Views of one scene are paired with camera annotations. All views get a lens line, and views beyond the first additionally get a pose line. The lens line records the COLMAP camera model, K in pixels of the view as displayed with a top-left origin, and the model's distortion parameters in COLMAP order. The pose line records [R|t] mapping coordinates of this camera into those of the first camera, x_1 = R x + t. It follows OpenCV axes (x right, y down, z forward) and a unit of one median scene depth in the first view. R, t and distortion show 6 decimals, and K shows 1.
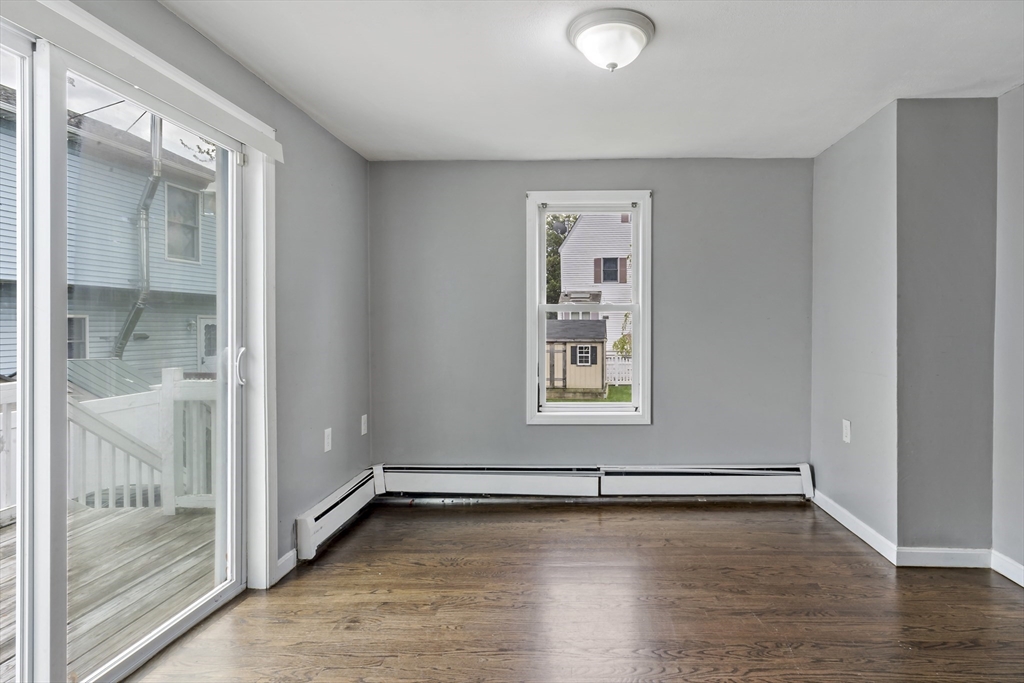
lens RADIAL K [[560.8, 0, 544.6], [0, 560.8, 366.0], [0, 0, 1]] dist [-0.009051, 0.000110]
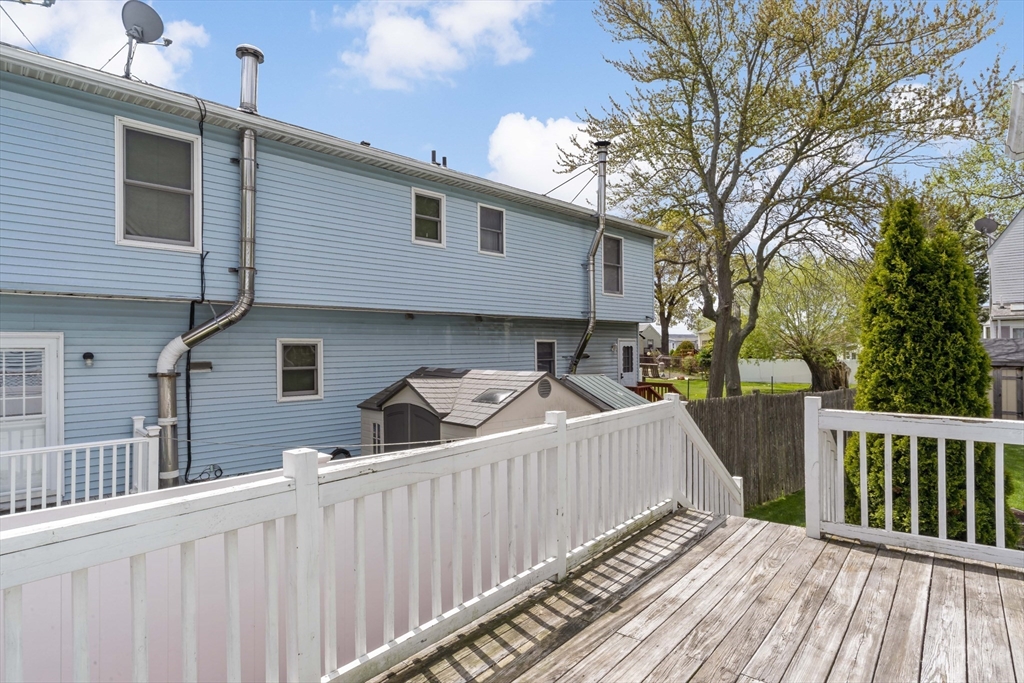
lens RADIAL K [[512.1, 0, 494.4], [0, 512.1, 355.0], [0, 0, 1]] dist [0.001725, -0.000101]
pose [[0.780466, 0.009159, -0.625132, -0.163942], [-0.041583, 0.998439, -0.037287, -0.002808], [0.623814, 0.055096, 0.779628, -0.037443]]
